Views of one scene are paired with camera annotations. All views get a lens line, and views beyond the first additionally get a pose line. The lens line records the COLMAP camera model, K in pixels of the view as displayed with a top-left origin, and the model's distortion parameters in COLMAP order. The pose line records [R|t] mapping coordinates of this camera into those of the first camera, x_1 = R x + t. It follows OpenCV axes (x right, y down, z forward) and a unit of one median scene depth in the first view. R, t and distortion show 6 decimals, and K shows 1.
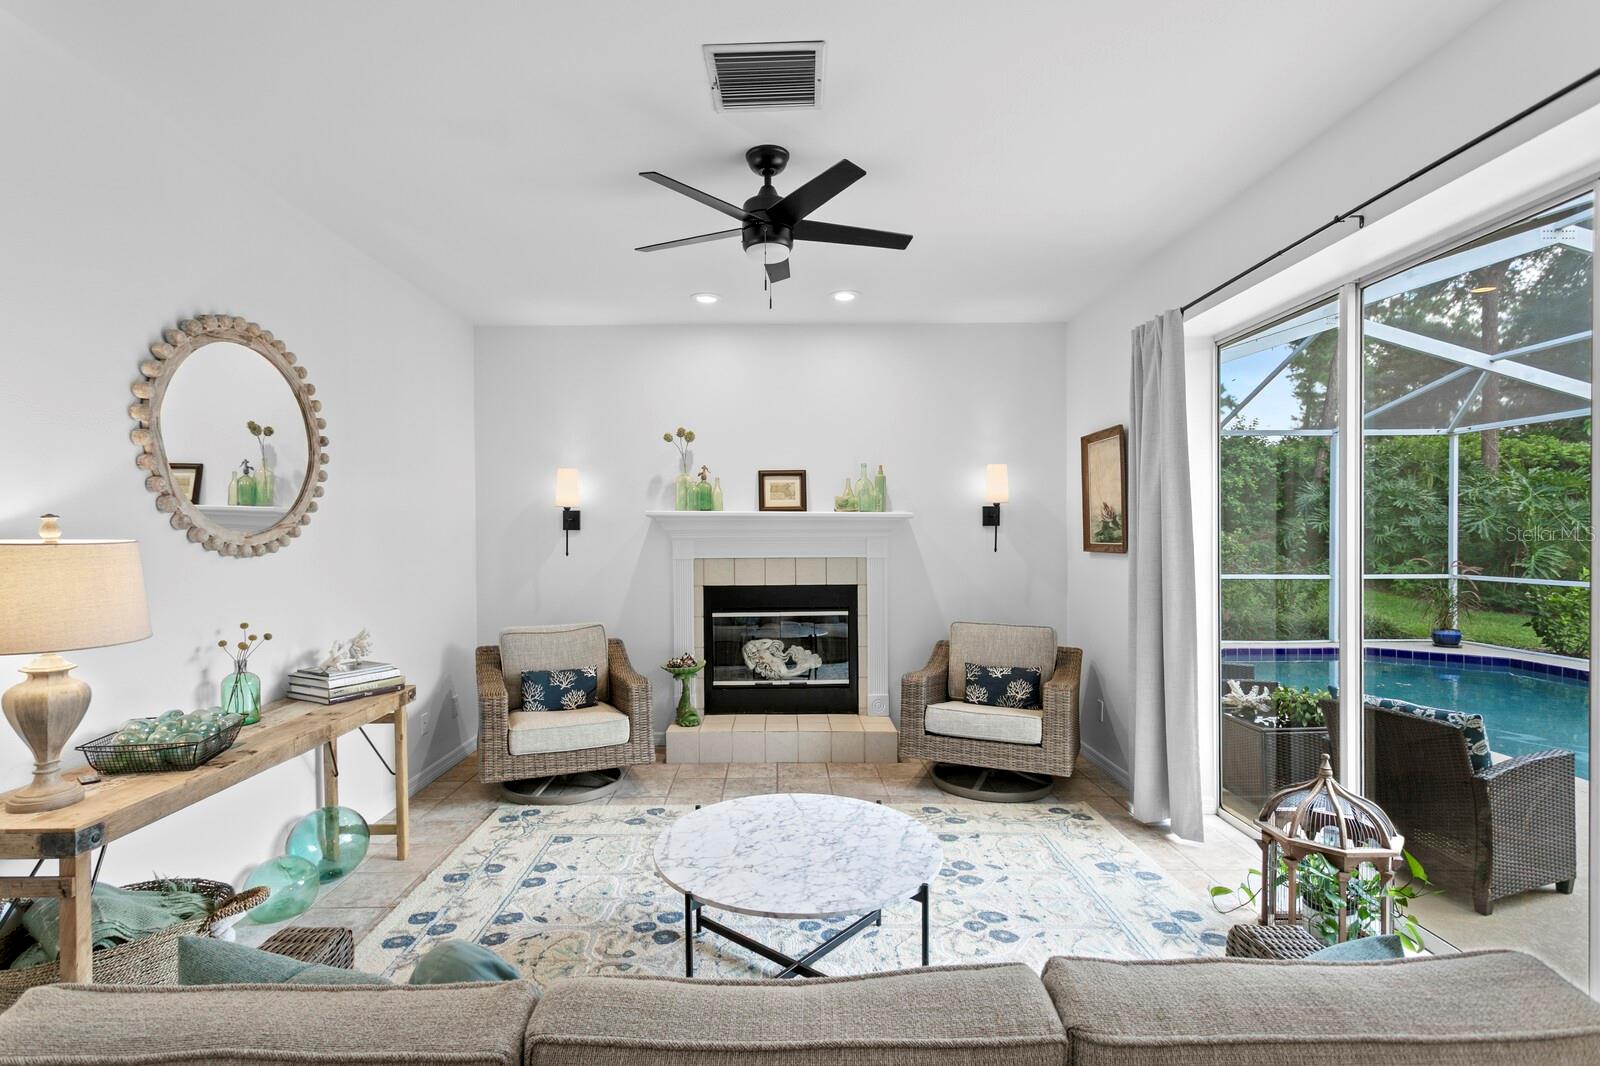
lens RADIAL K [[761.2, 0, 770.5], [0, 761.2, 541.3], [0, 0, 1]] dist [0.001496, 0.000471]
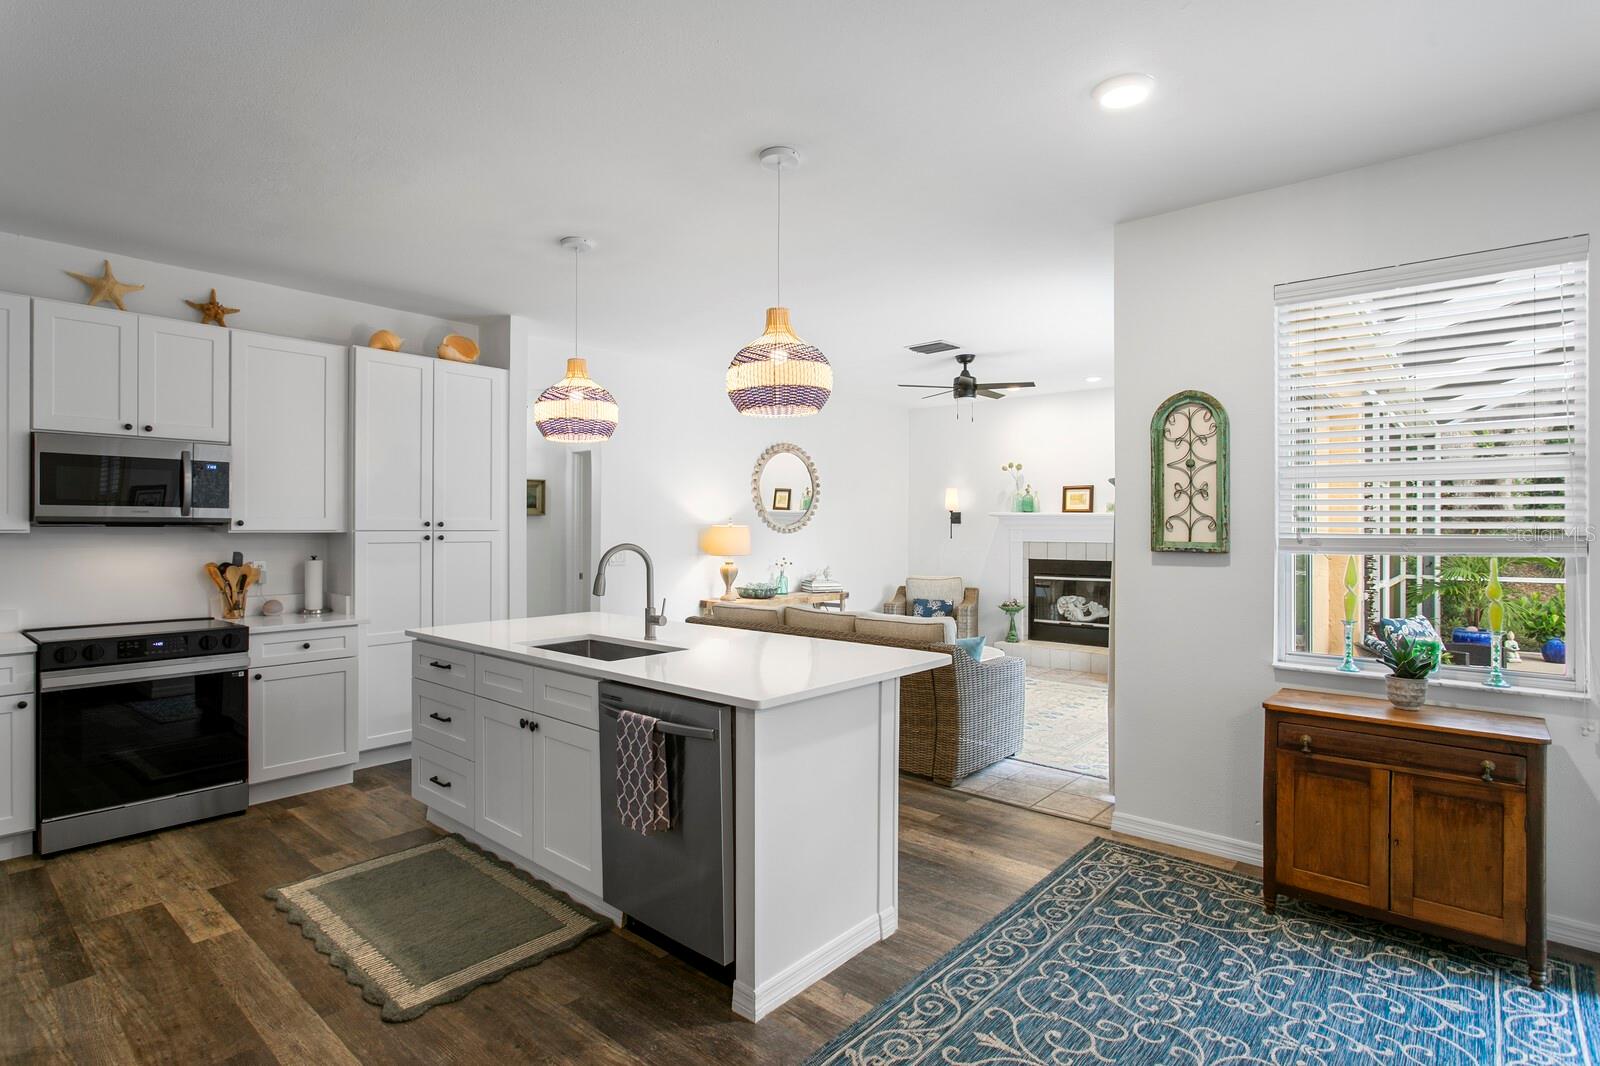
lens RADIAL K [[792.4, 0, 766.8], [0, 792.4, 526.9], [0, 0, 1]] dist [-0.003909, 0.000629]
pose [[0.742601, 0.010512, -0.669651, 0.720829], [-0.015180, 0.999884, -0.001137, 0.001770], [0.669562, 0.011010, 0.742675, -0.709736]]
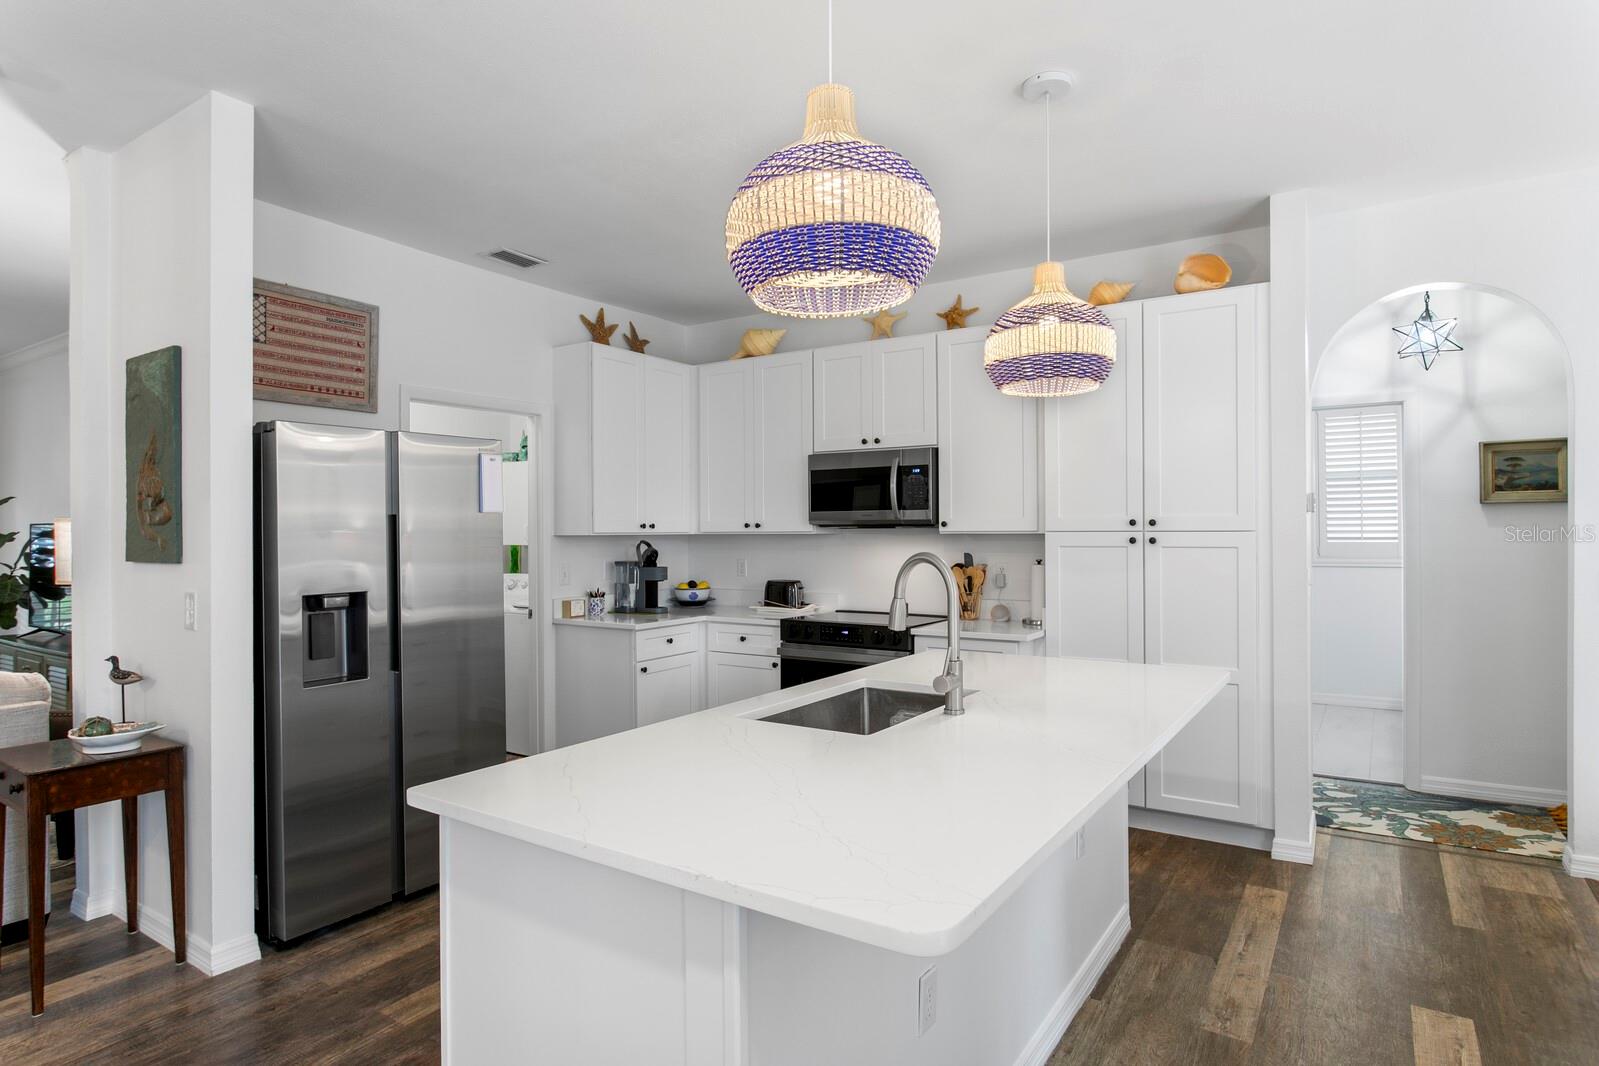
lens RADIAL K [[878.9, 0, 788.6], [0, 878.9, 527.3], [0, 0, 1]] dist [-0.011967, 0.000002]
pose [[-0.546843, 0.009800, -0.837178, 0.600417], [0.003624, 0.999950, 0.009338, -0.000975], [0.837227, 0.002072, -0.546851, -0.012734]]
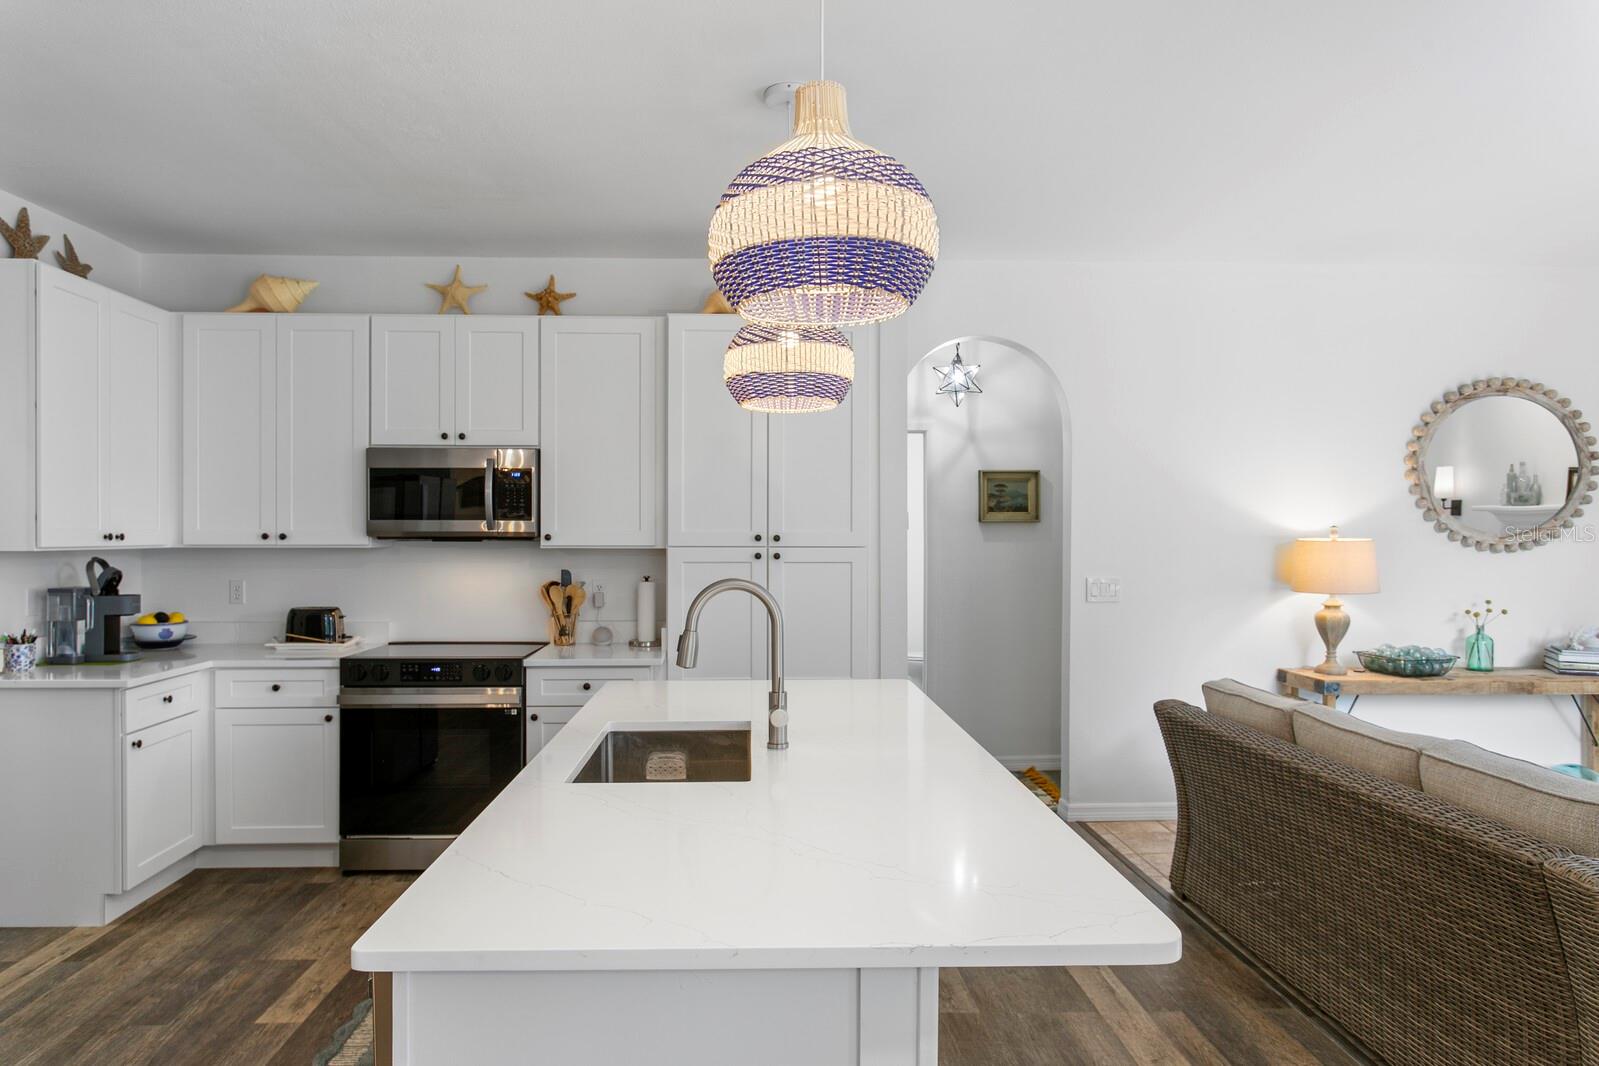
lens RADIAL K [[994.6, 0, 772.3], [0, 994.6, 538.6], [0, 0, 1]] dist [-0.004466, 0.000299]
pose [[0.046626, 0.015321, -0.998795, 0.667437], [-0.010860, 0.999831, 0.014830, -0.010852], [0.998853, 0.010156, 0.046785, -0.245599]]
